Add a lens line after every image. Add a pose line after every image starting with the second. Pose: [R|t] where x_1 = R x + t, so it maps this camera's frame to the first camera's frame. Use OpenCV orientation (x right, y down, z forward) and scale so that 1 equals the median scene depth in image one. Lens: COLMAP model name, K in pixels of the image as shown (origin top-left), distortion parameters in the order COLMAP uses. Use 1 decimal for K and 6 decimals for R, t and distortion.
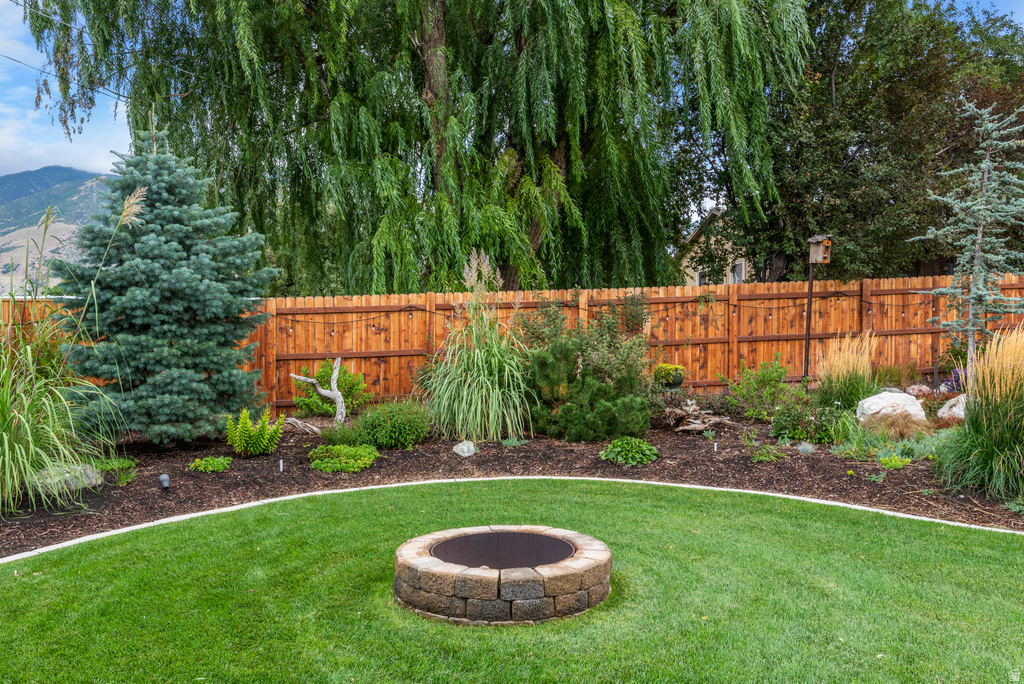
lens RADIAL K [[812.5, 0, 511.6], [0, 812.5, 289.1], [0, 0, 1]] dist [0.006010, 0.002705]
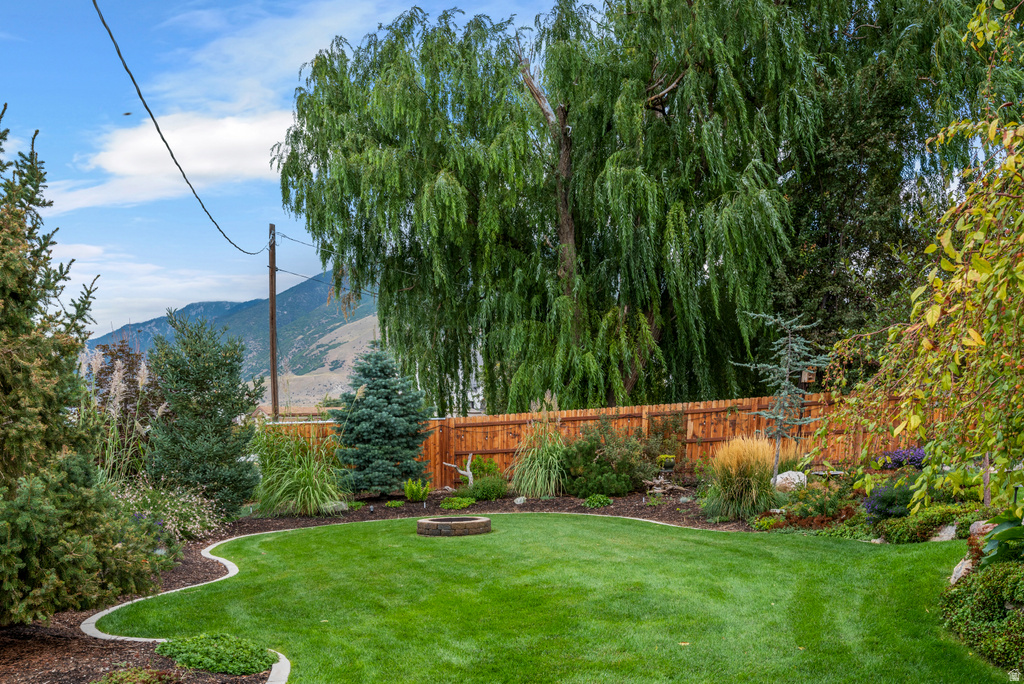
lens RADIAL K [[862.7, 0, 512.0], [0, 862.7, 342.0], [0, 0, 1]] dist [-0.001897, 0.001615]
pose [[0.939413, -0.055468, -0.338268, 0.628490], [0.041993, 0.998010, -0.047031, -0.081841], [0.340204, 0.029977, 0.939874, -0.924428]]
